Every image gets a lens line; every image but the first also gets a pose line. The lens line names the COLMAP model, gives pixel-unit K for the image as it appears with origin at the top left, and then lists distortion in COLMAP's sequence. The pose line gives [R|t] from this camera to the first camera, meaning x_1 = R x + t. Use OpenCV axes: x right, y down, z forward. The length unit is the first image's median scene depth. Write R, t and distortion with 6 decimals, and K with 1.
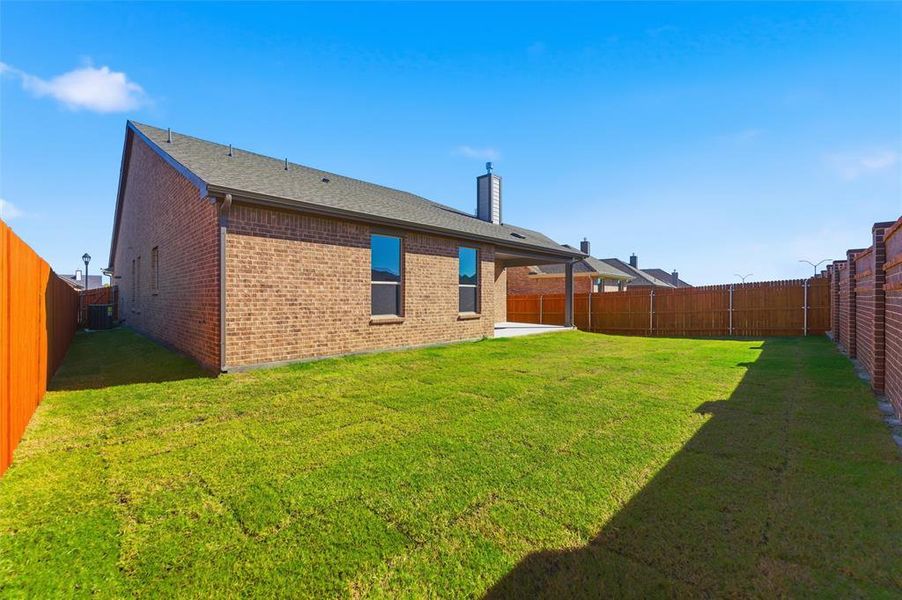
lens RADIAL K [[375.0, 0, 450.7], [0, 375.0, 294.4], [0, 0, 1]] dist [-0.002471, -0.000496]
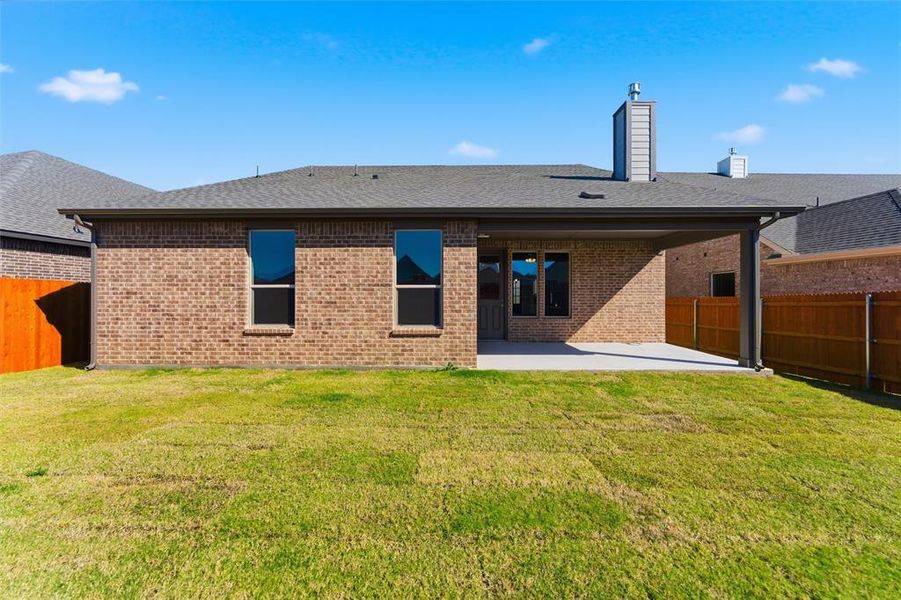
lens RADIAL K [[378.8, 0, 450.5], [0, 378.8, 300.0], [0, 0, 1]] dist [0.017505, -0.000141]
pose [[0.670834, -0.009229, -0.741551, 0.835514], [0.006112, 0.999957, -0.006916, 0.009503], [0.741583, 0.000107, 0.670861, 0.837499]]
